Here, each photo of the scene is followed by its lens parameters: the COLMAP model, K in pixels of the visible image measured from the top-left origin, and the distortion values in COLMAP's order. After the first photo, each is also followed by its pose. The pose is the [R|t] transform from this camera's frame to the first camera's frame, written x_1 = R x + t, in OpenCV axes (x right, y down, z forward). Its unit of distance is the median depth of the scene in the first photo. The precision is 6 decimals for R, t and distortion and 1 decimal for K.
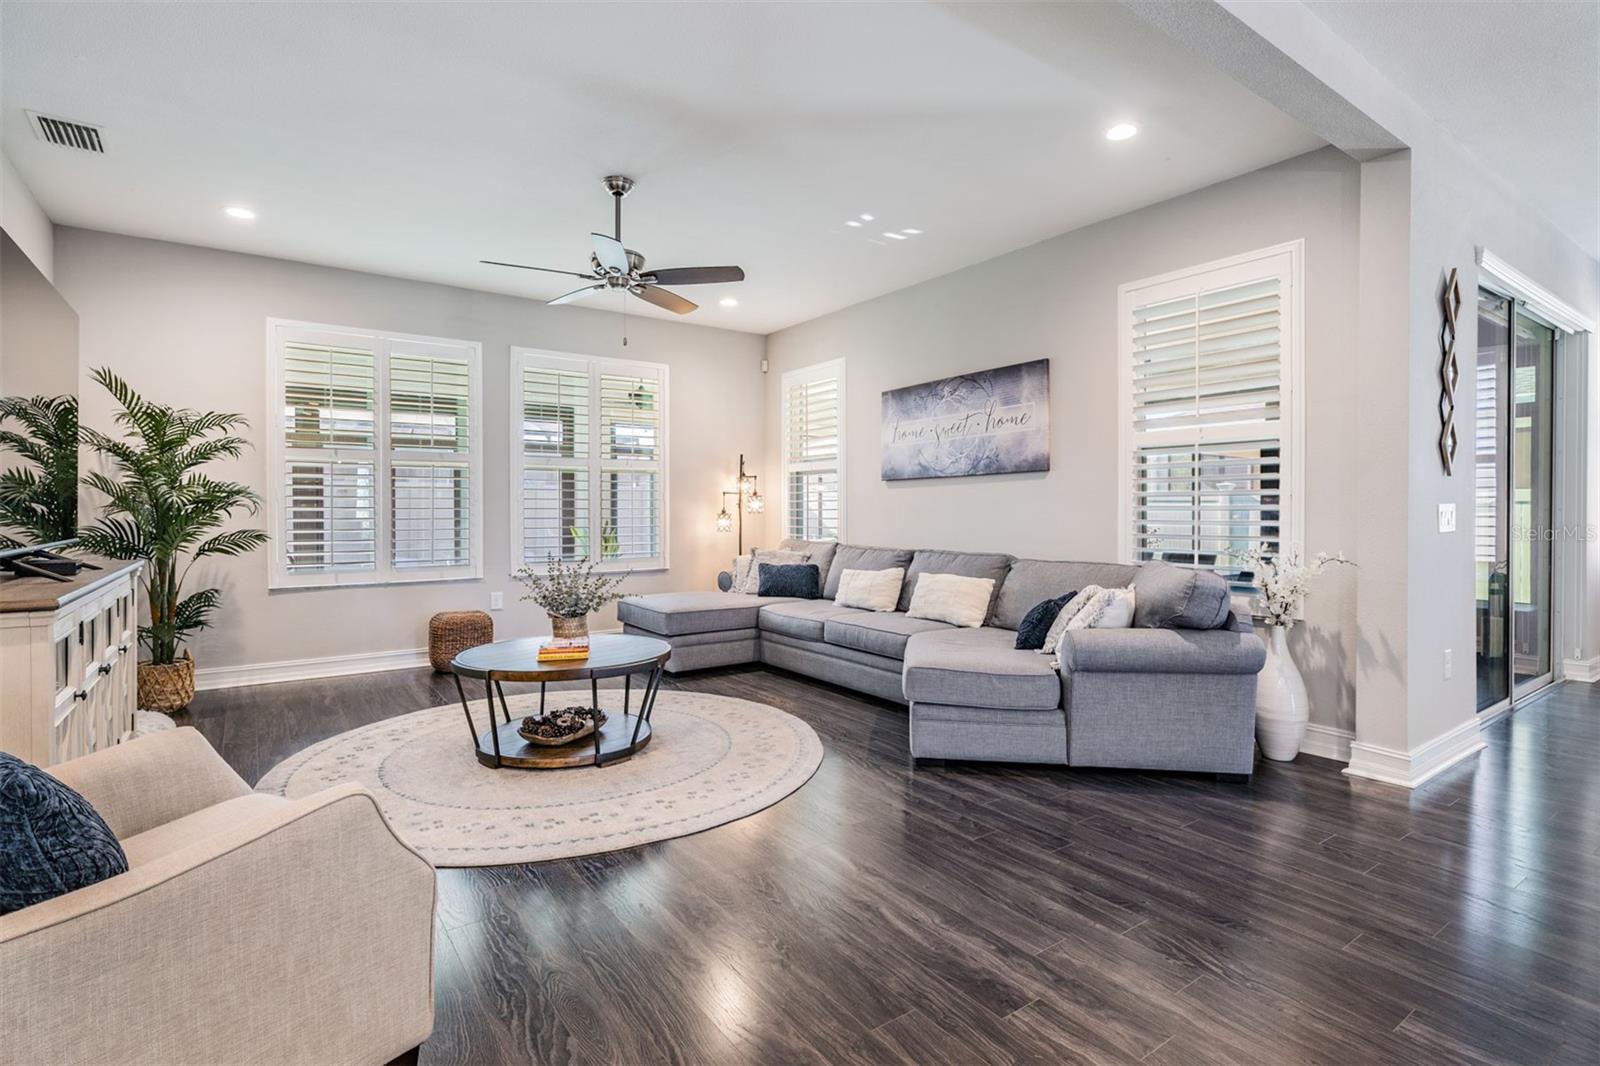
lens RADIAL K [[769.8, 0, 801.3], [0, 769.8, 525.4], [0, 0, 1]] dist [0.004408, 0.000290]
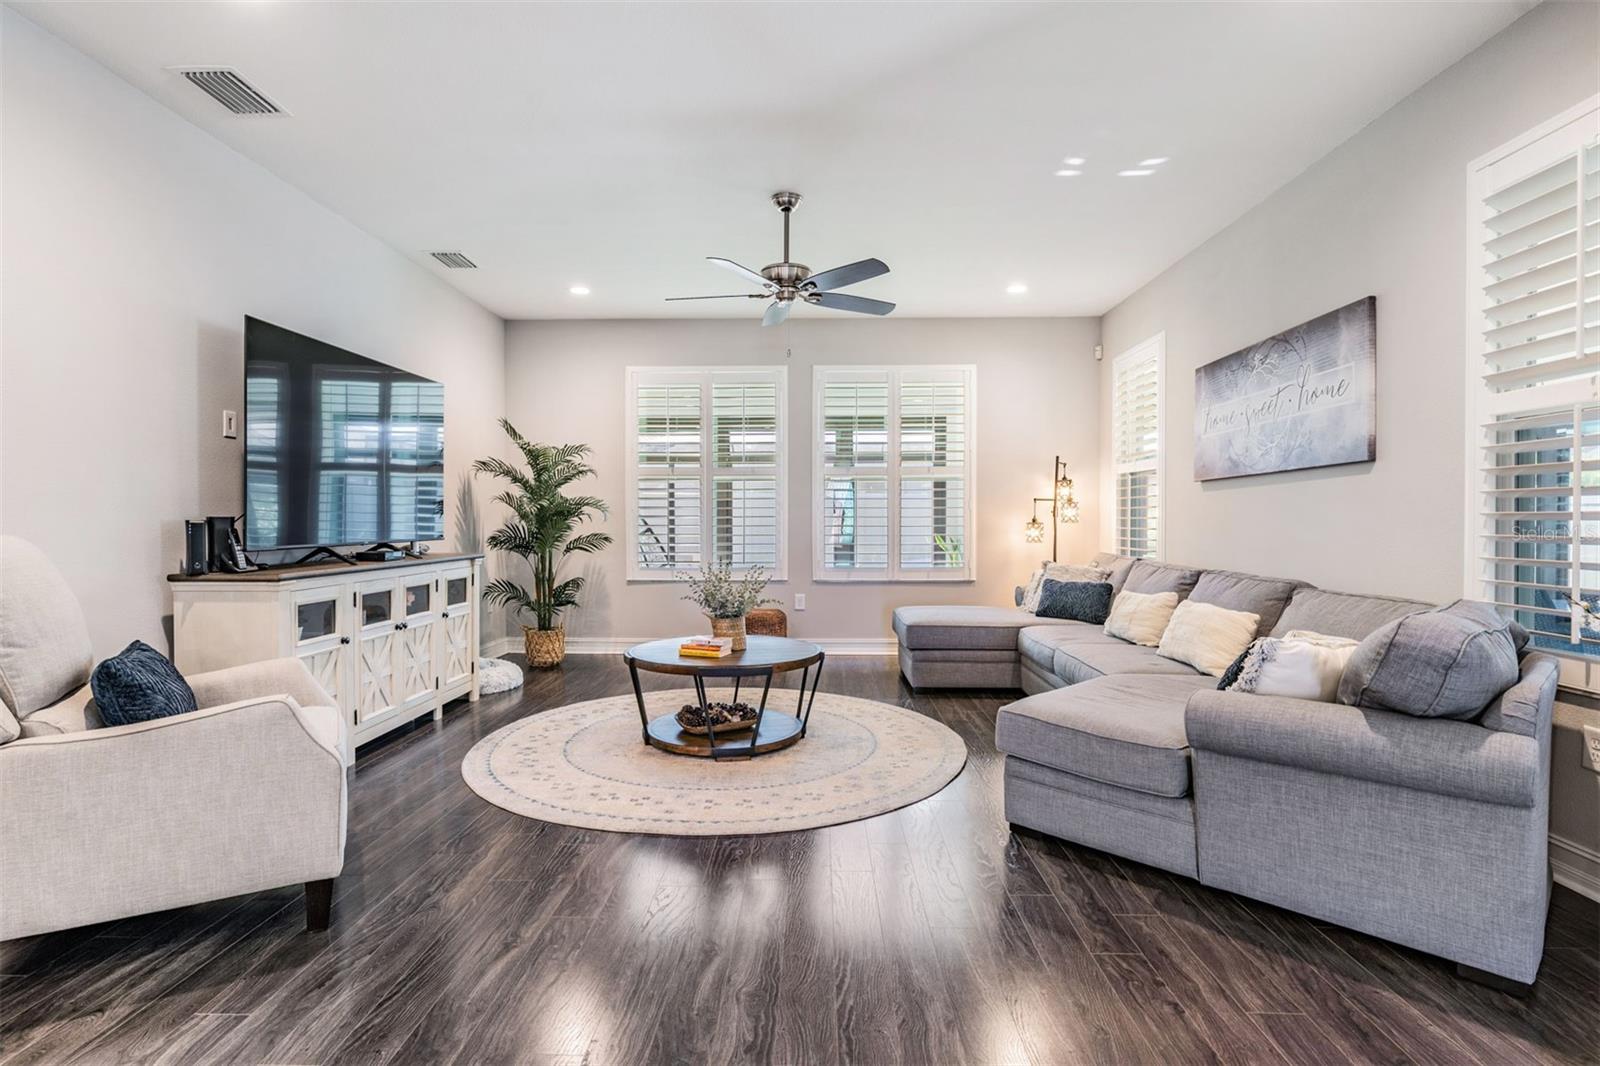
lens RADIAL K [[785.0, 0, 802.3], [0, 785.0, 535.2], [0, 0, 1]] dist [0.002021, 0.000322]
pose [[0.801342, 0.013996, -0.598042, 0.366386], [-0.013424, 0.999895, 0.005414, -0.002848], [0.598055, 0.003689, 0.801446, 0.158942]]
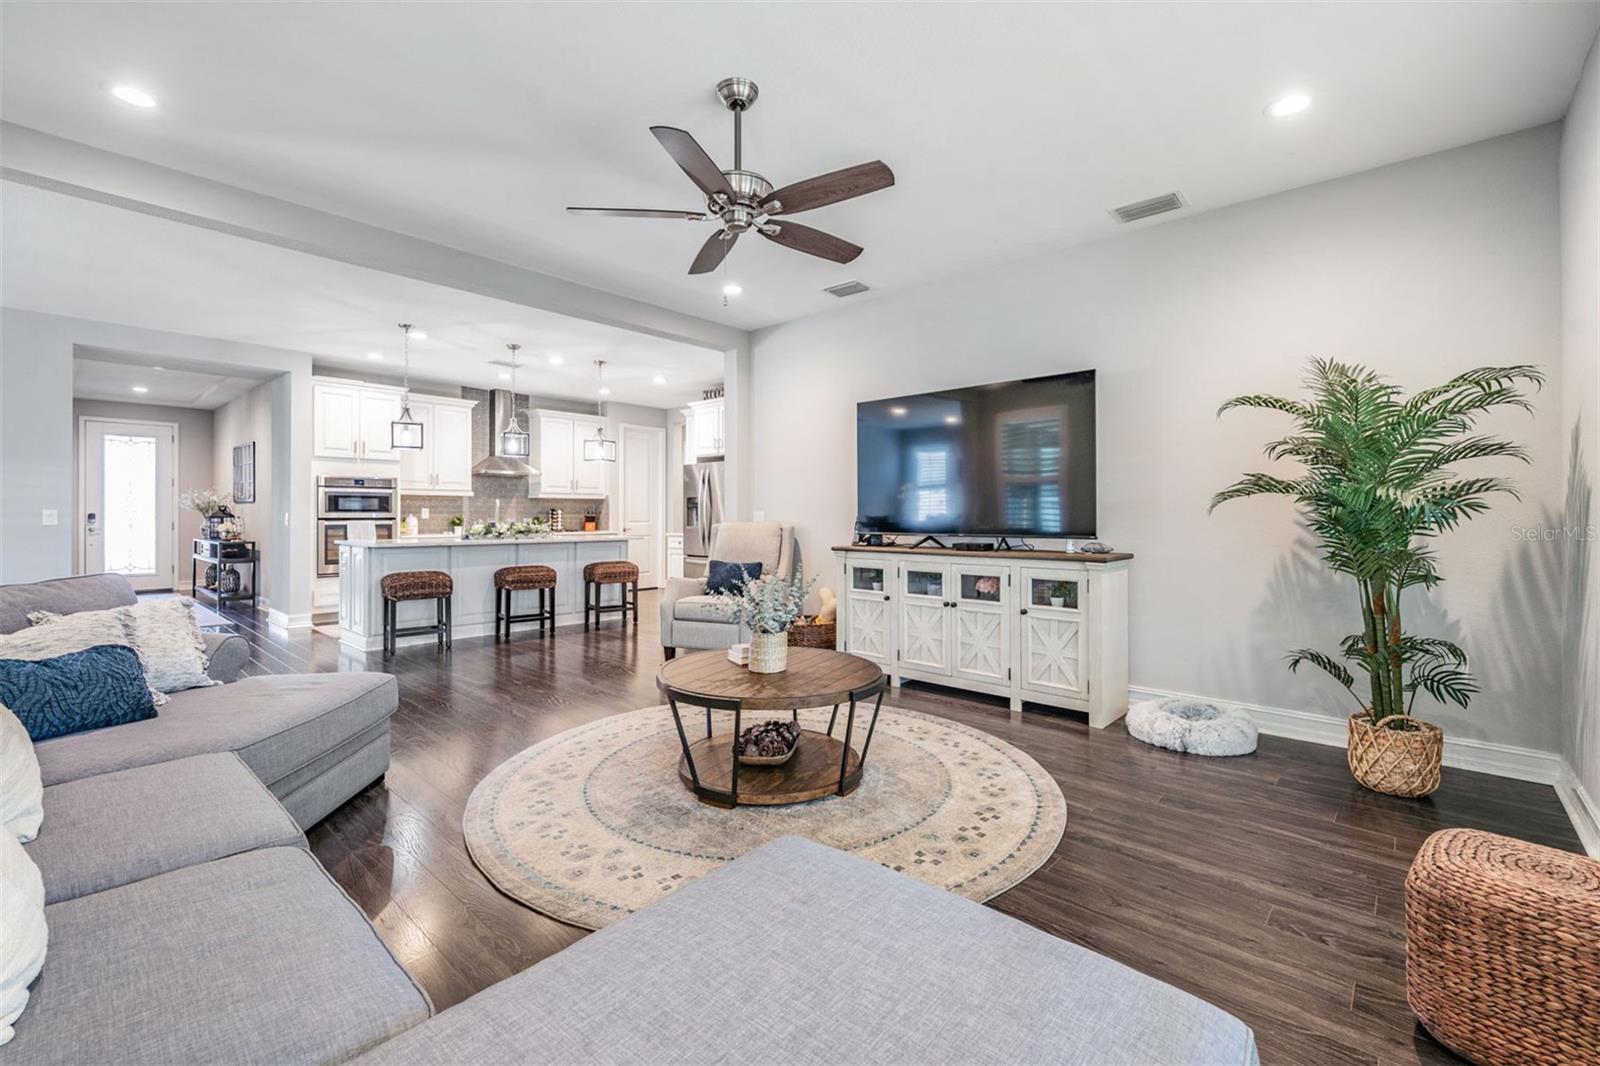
lens RADIAL K [[682.8, 0, 795.5], [0, 682.8, 518.9], [0, 0, 1]] dist [-0.001950, 0.000110]
pose [[-0.978444, 0.000610, -0.206509, -0.140447], [-0.004382, 0.999709, 0.023717, -0.029450], [0.206463, 0.024111, -0.978157, 1.521636]]
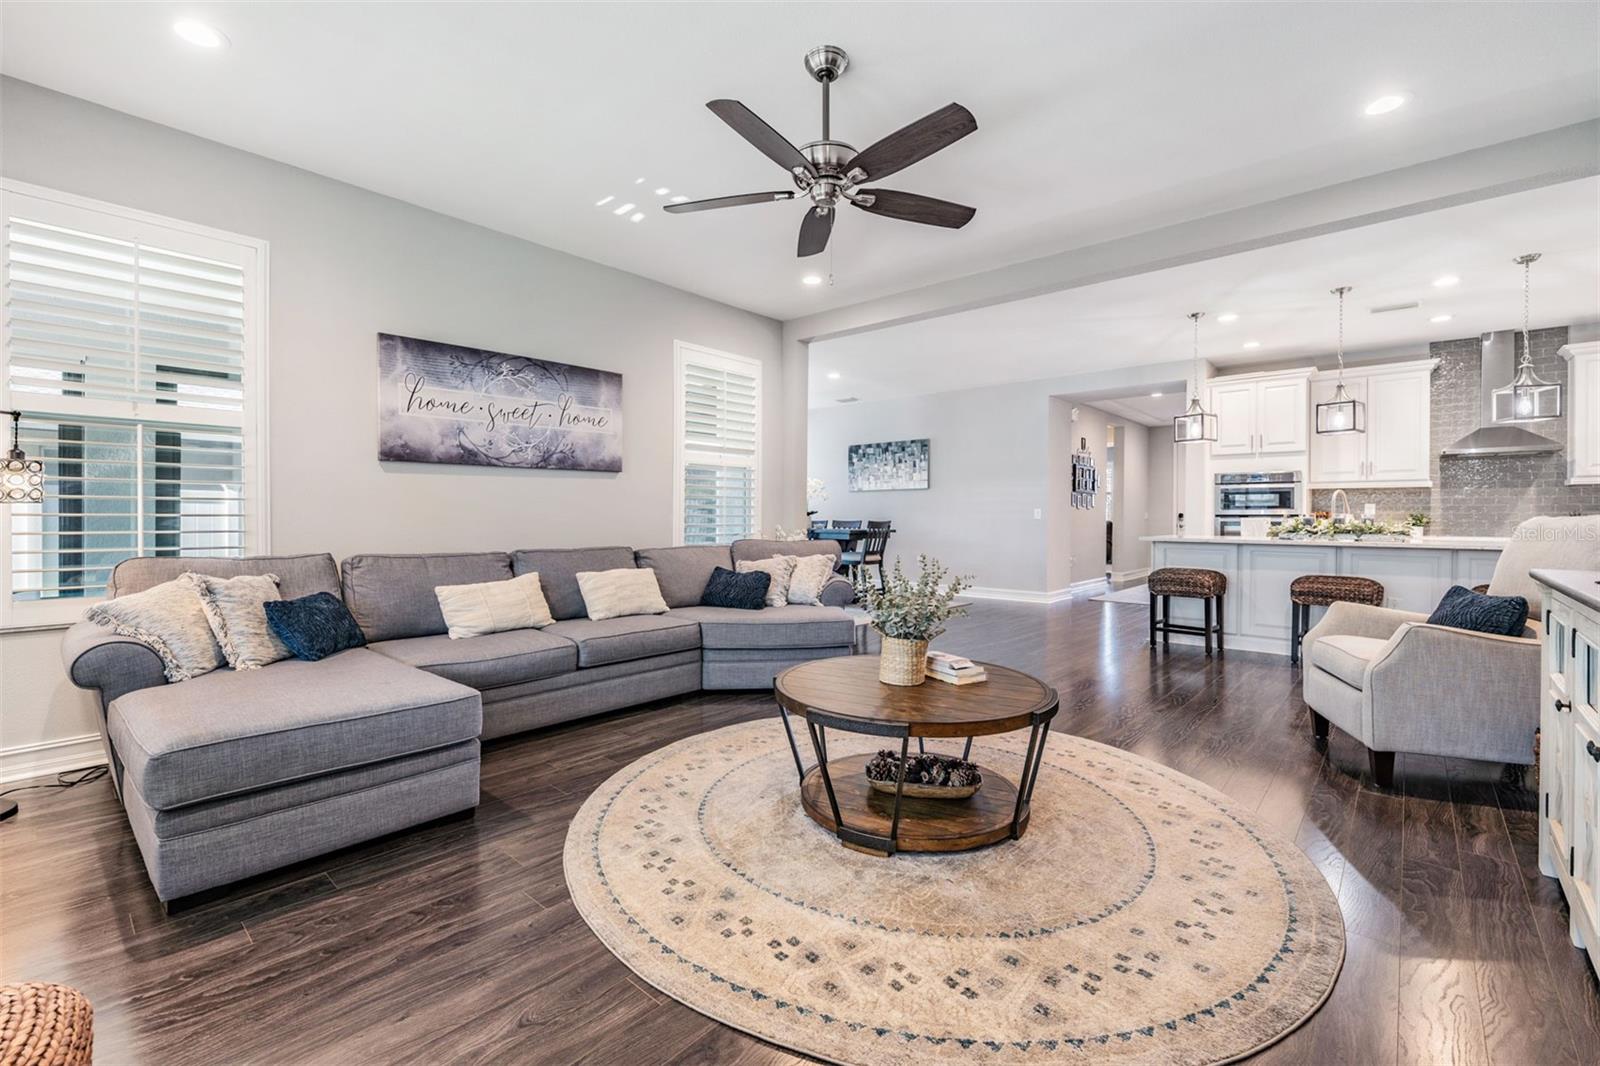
lens RADIAL K [[682.8, 0, 791.1], [0, 682.8, 518.7], [0, 0, 1]] dist [-0.001950, 0.000110]
pose [[-0.211535, -0.003832, 0.977363, -0.796633], [0.014862, 0.999864, 0.007137, -0.005490], [-0.977257, 0.016036, -0.211449, 1.063077]]
